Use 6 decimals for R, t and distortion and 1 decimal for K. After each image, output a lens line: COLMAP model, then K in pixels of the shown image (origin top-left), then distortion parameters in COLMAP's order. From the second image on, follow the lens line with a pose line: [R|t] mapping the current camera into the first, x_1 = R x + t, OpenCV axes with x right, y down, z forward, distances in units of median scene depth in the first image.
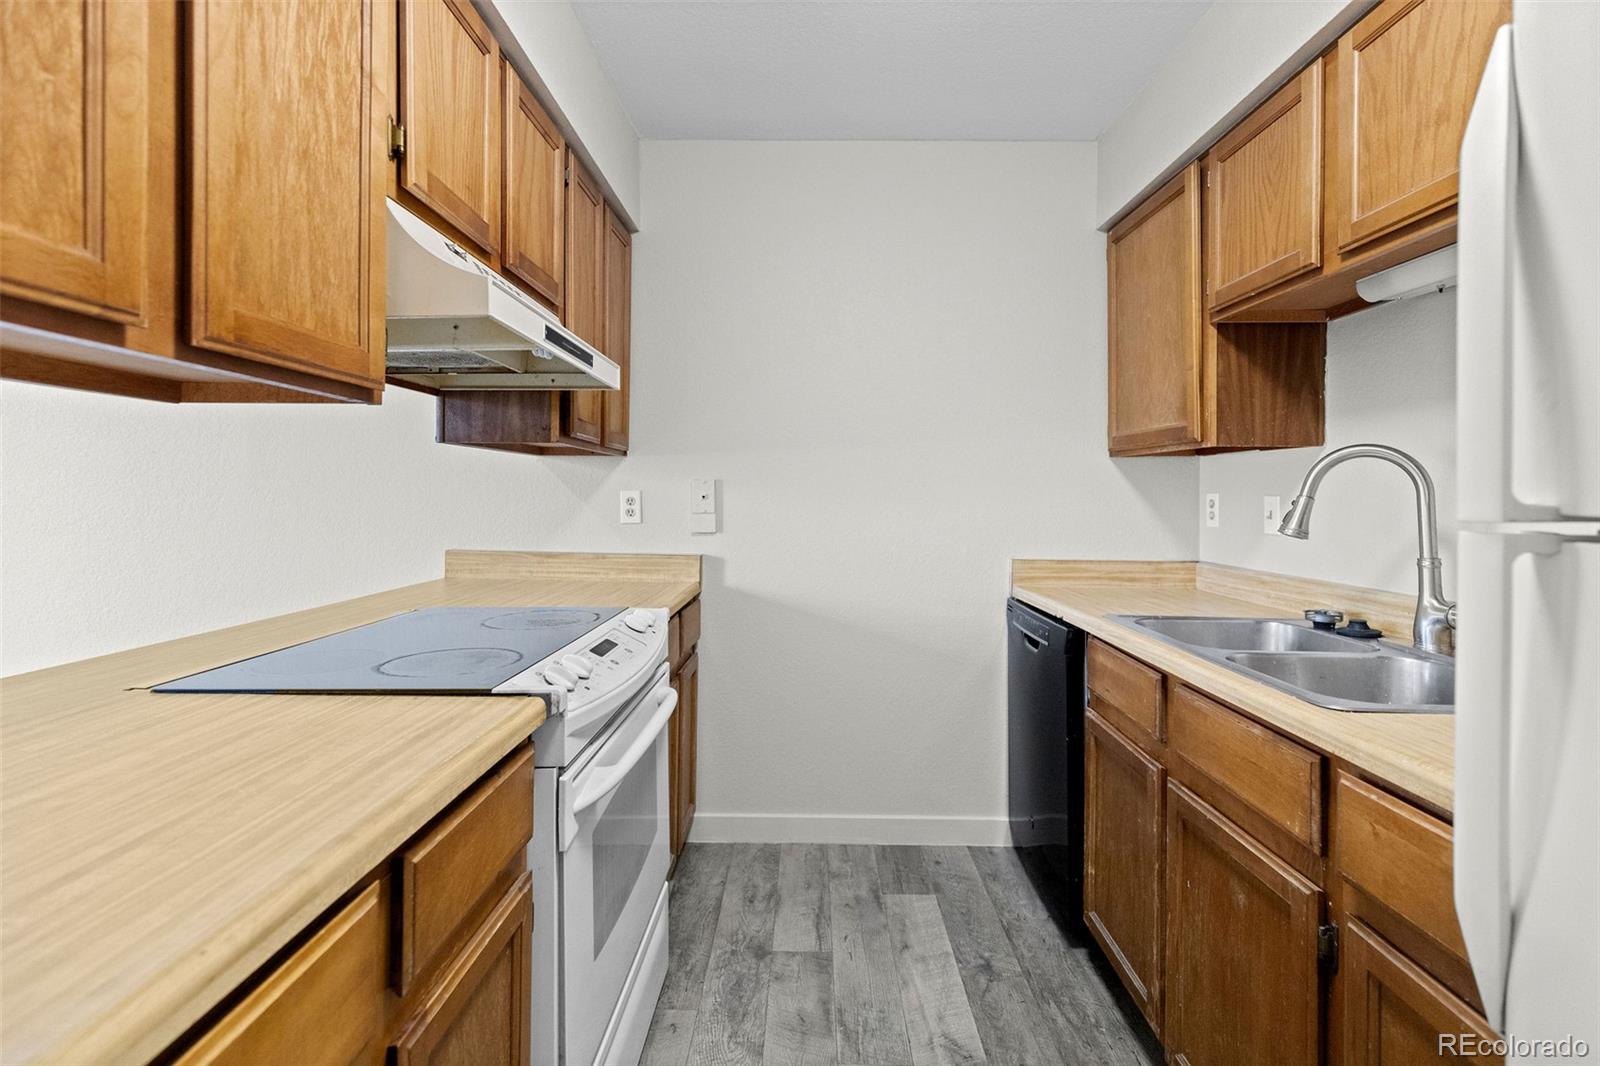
lens RADIAL K [[739.4, 0, 793.1], [0, 739.4, 490.8], [0, 0, 1]] dist [0.012801, -0.001303]
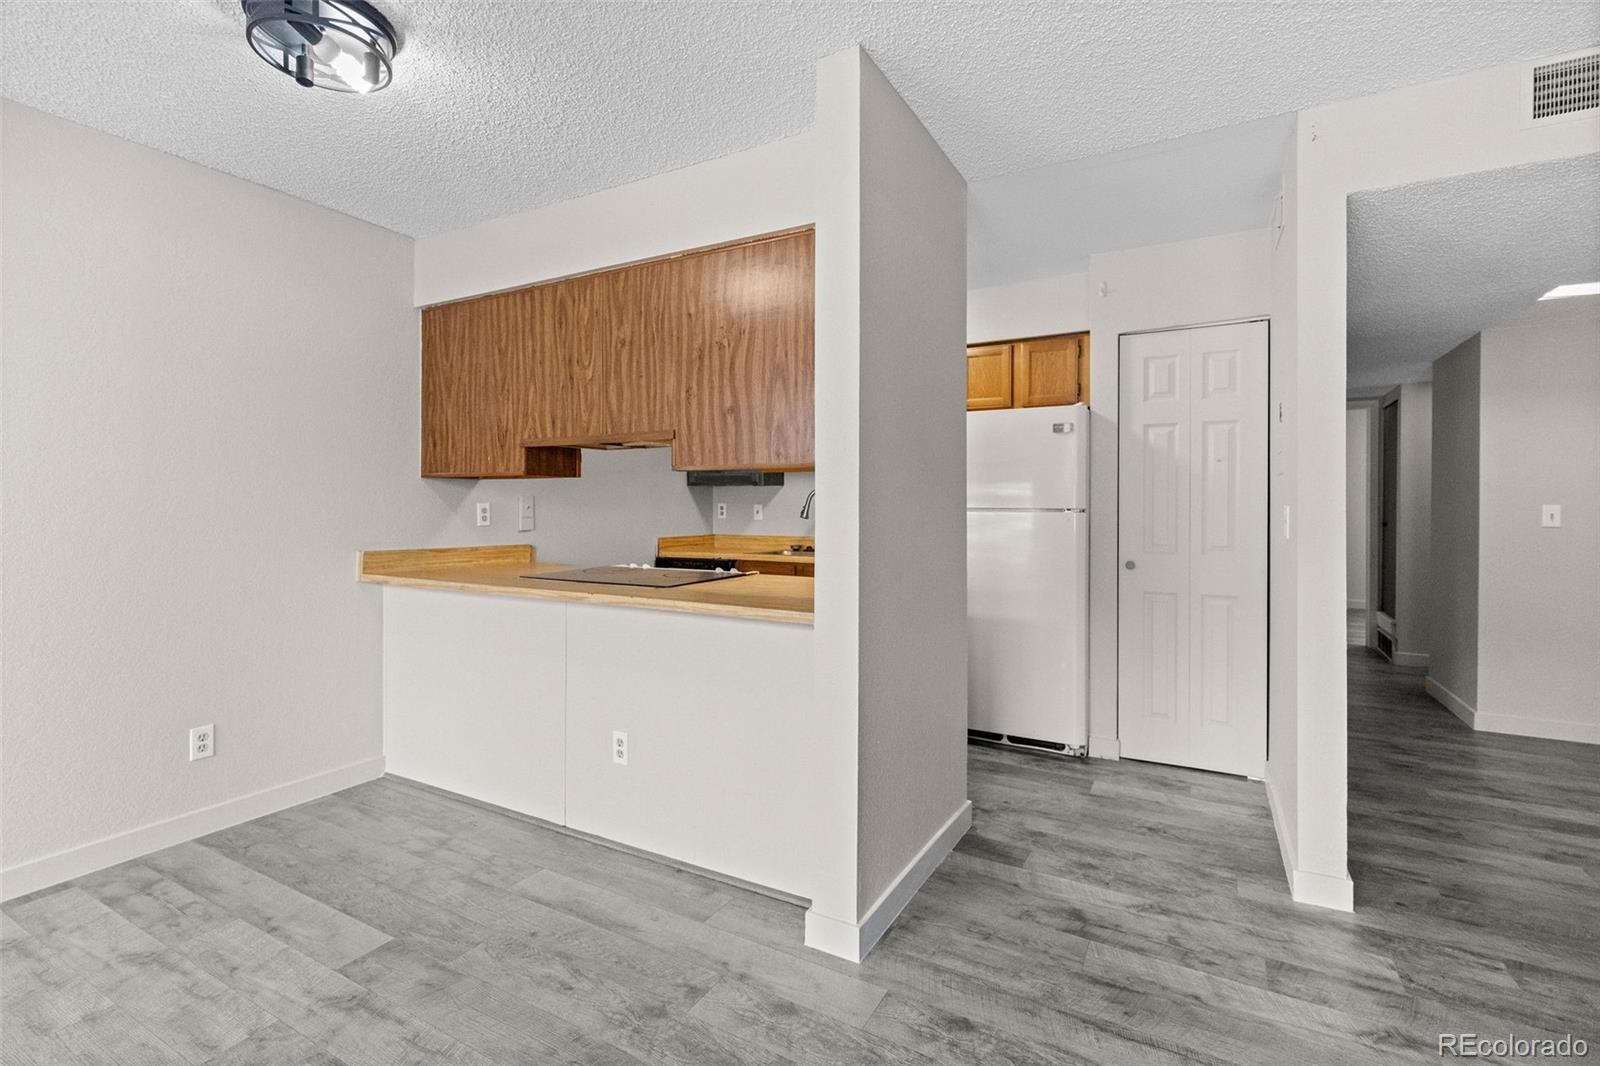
lens RADIAL K [[739.4, 0, 795.4], [0, 739.4, 524.4], [0, 0, 1]] dist [0.012801, -0.001303]
pose [[0.464544, -0.030232, 0.885034, -1.238161], [-0.004260, 0.999329, 0.036373, -0.014194], [-0.885540, -0.020667, 0.464103, -0.212497]]
